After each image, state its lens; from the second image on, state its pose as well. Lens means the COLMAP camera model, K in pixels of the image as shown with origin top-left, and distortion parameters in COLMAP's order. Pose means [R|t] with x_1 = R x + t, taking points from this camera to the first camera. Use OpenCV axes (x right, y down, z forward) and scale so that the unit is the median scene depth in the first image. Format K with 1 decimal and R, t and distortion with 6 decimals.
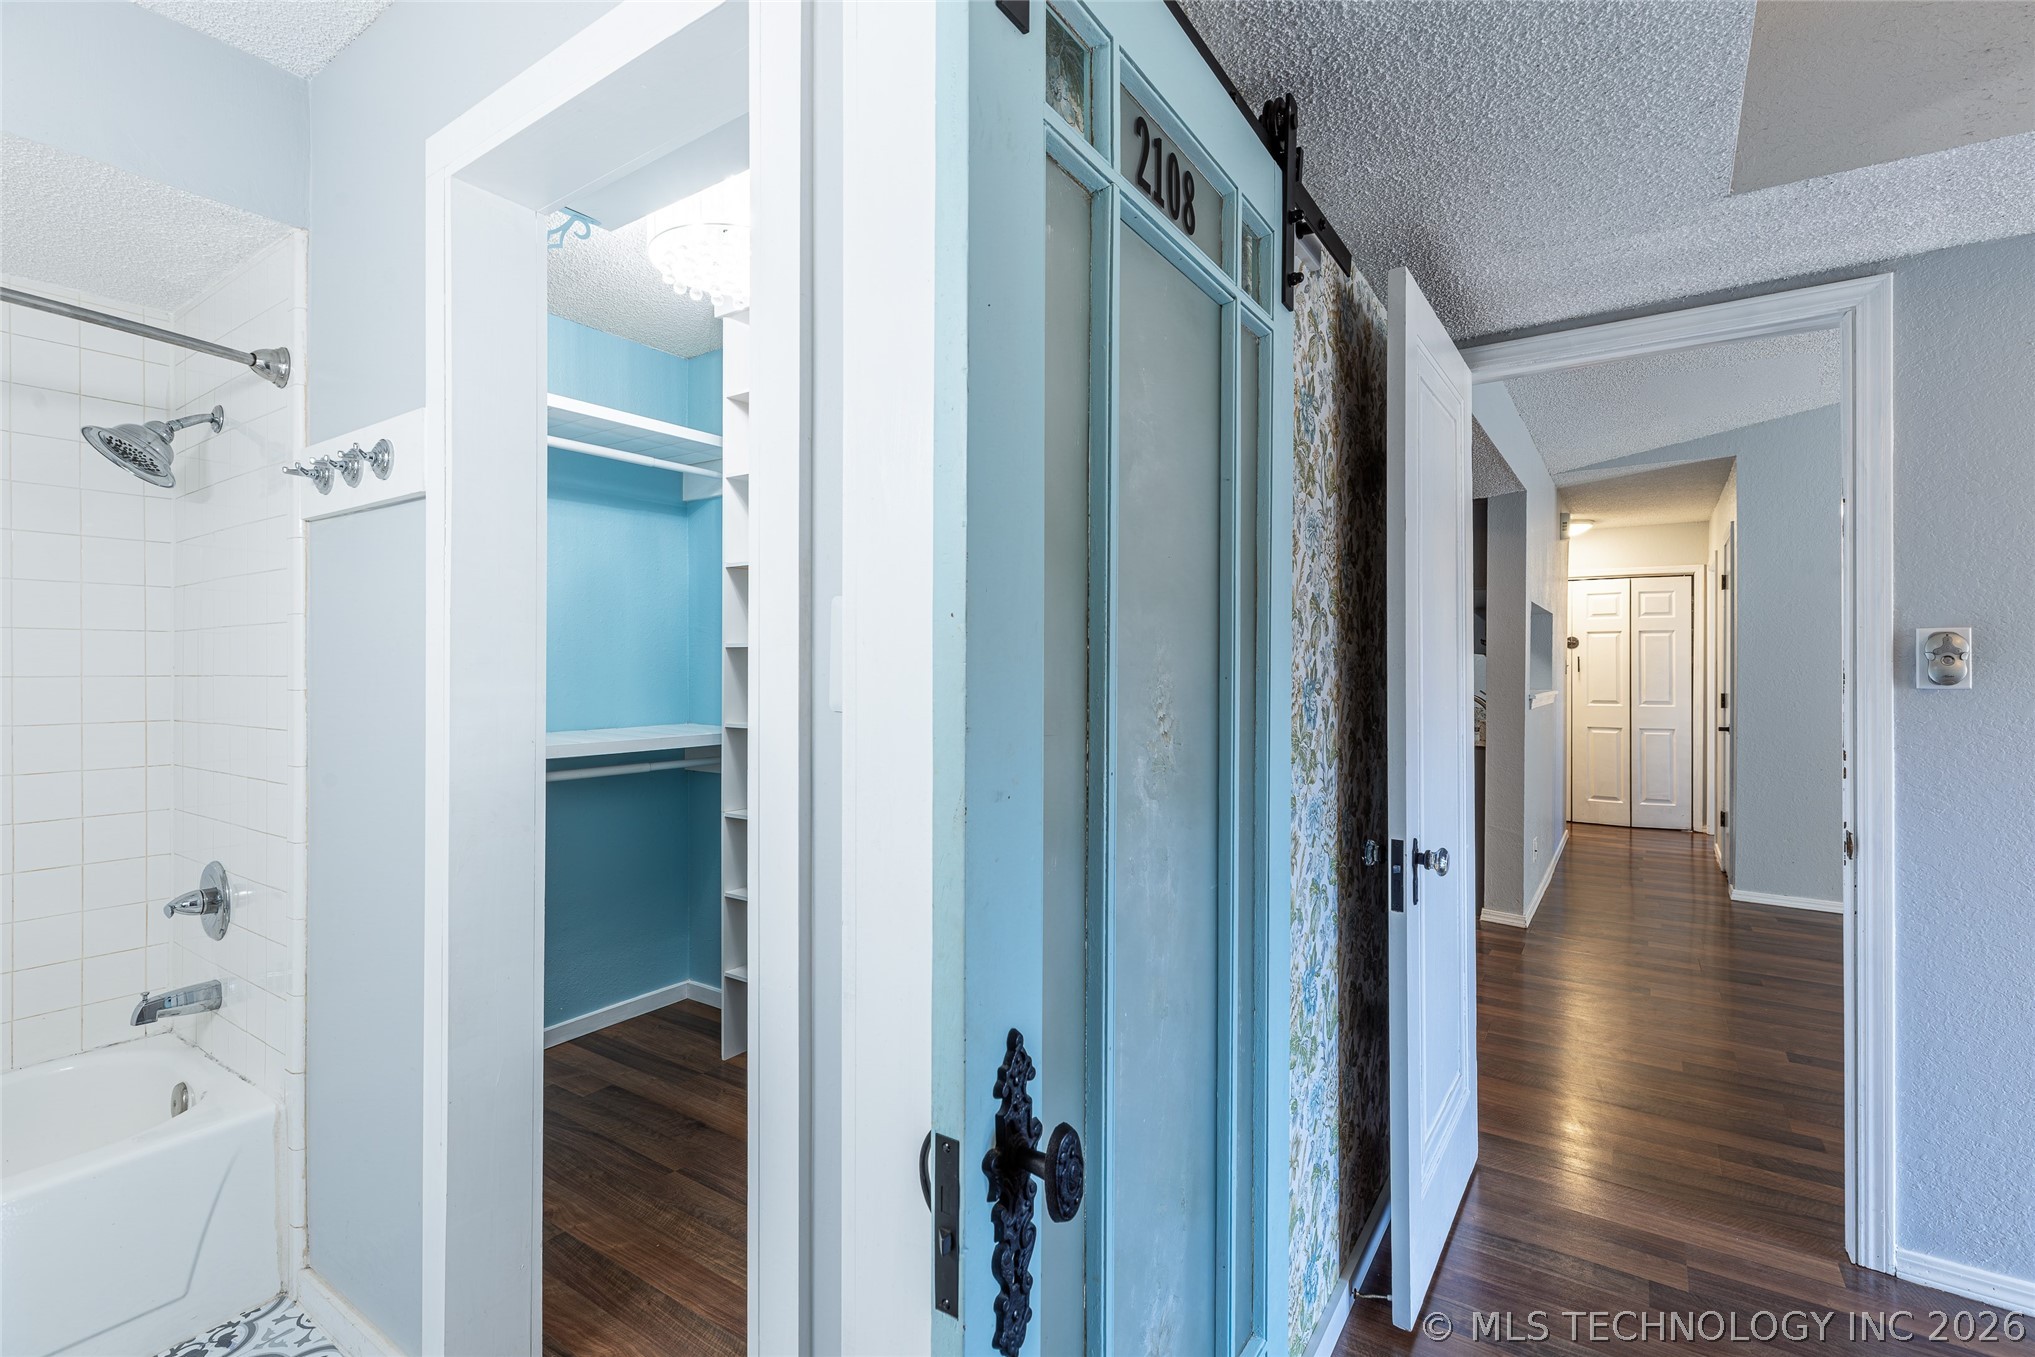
lens RADIAL K [[909.4, 0, 1017.1], [0, 909.4, 668.5], [0, 0, 1]] dist [0.009123, 0.000337]
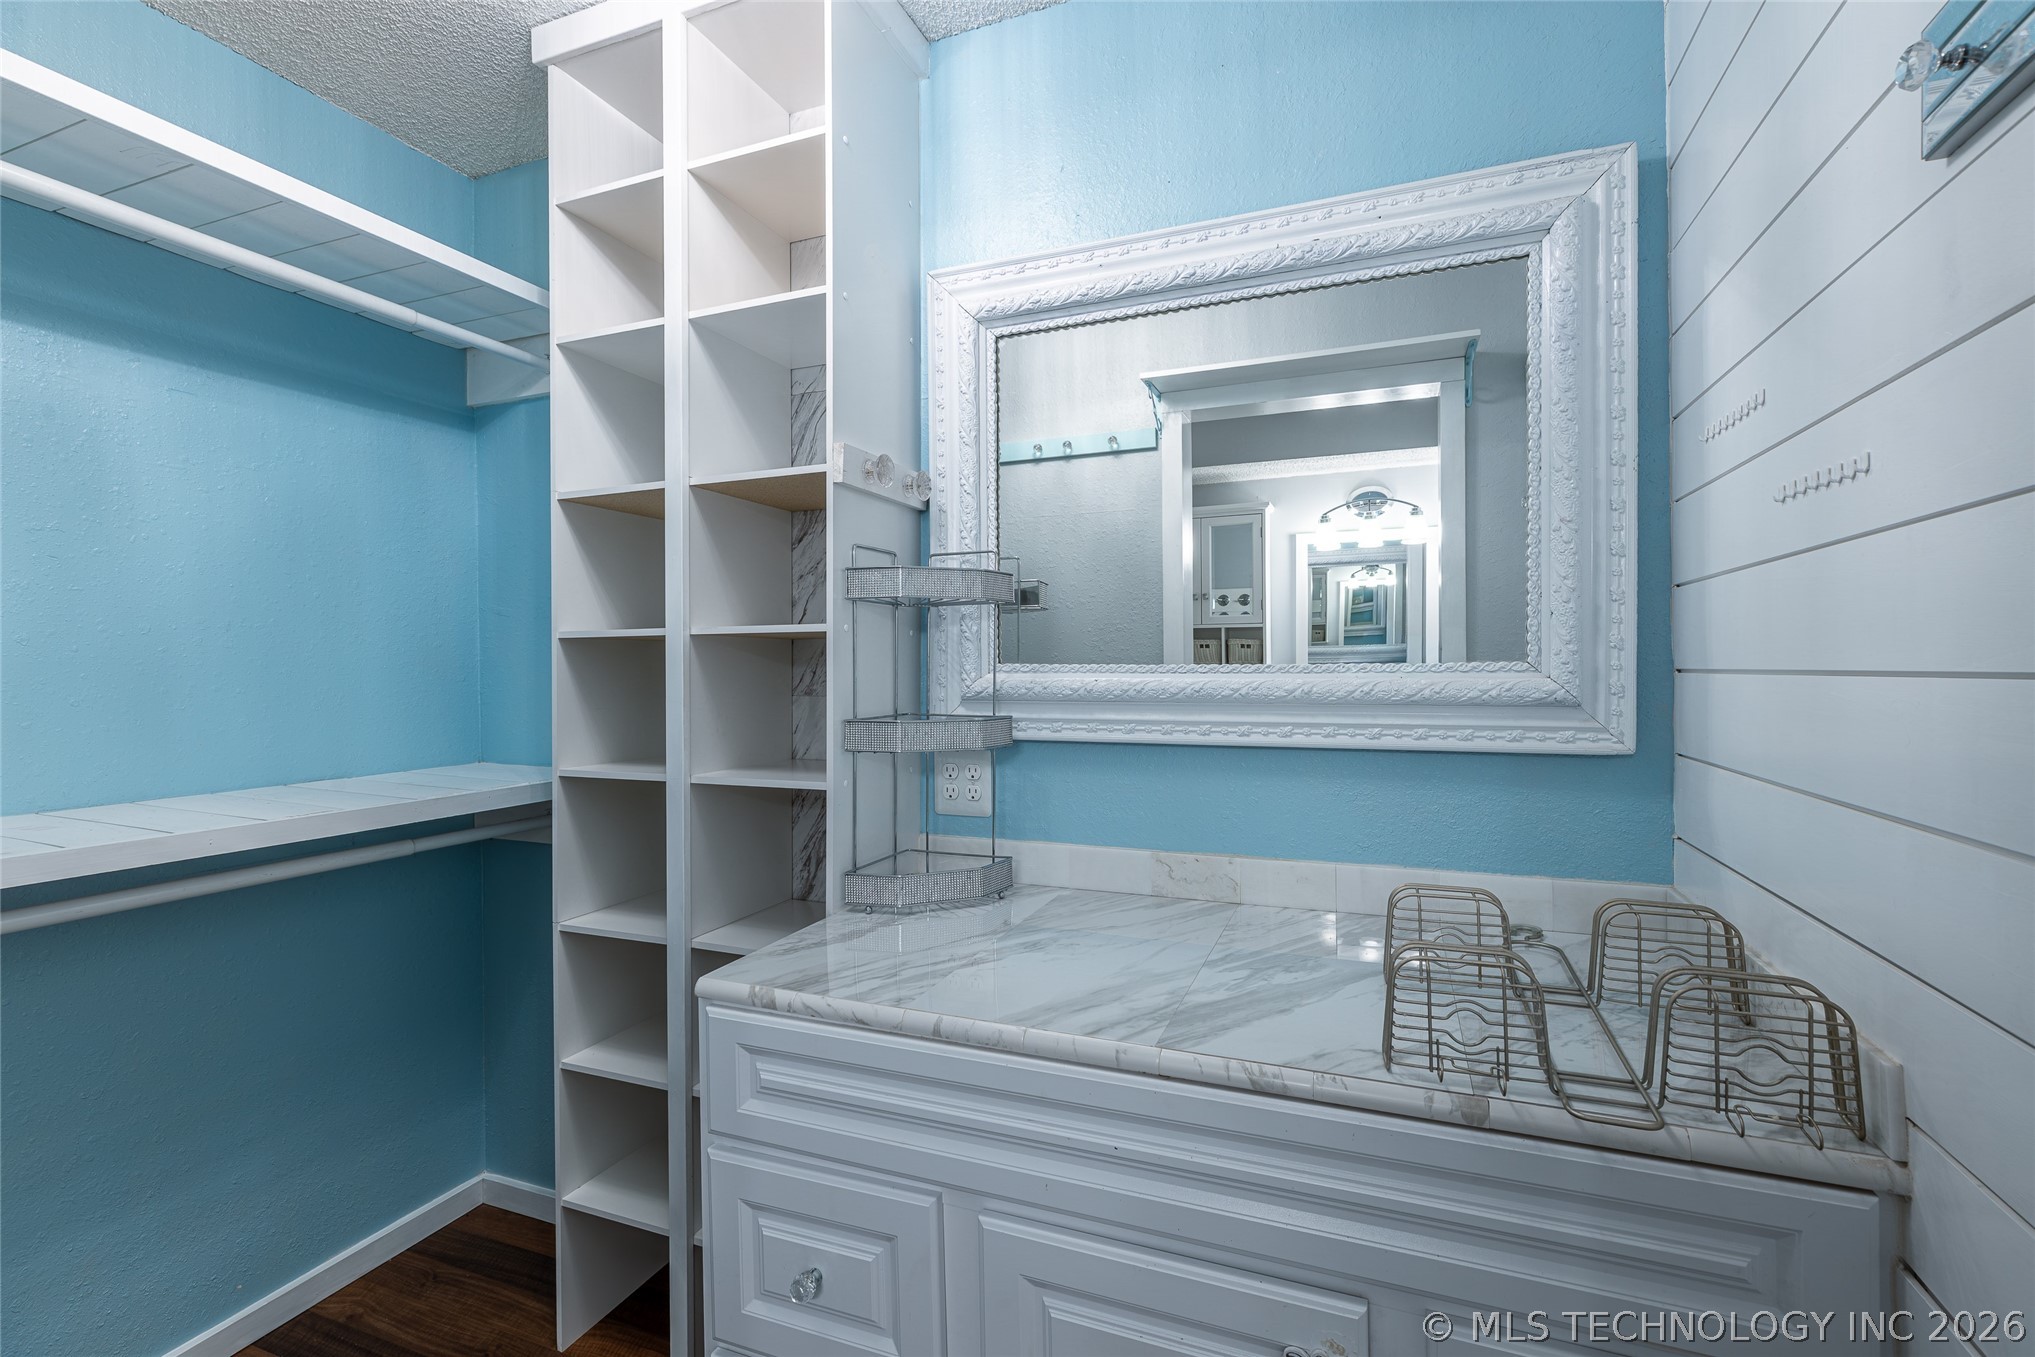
lens RADIAL K [[909.4, 0, 1022.3], [0, 909.4, 679.9], [0, 0, 1]] dist [0.009123, 0.000337]
pose [[0.977082, -0.007527, 0.212728, -0.140846], [0.006325, 0.999960, 0.006331, 0.000994], [-0.212767, -0.004840, 0.977091, 0.333649]]
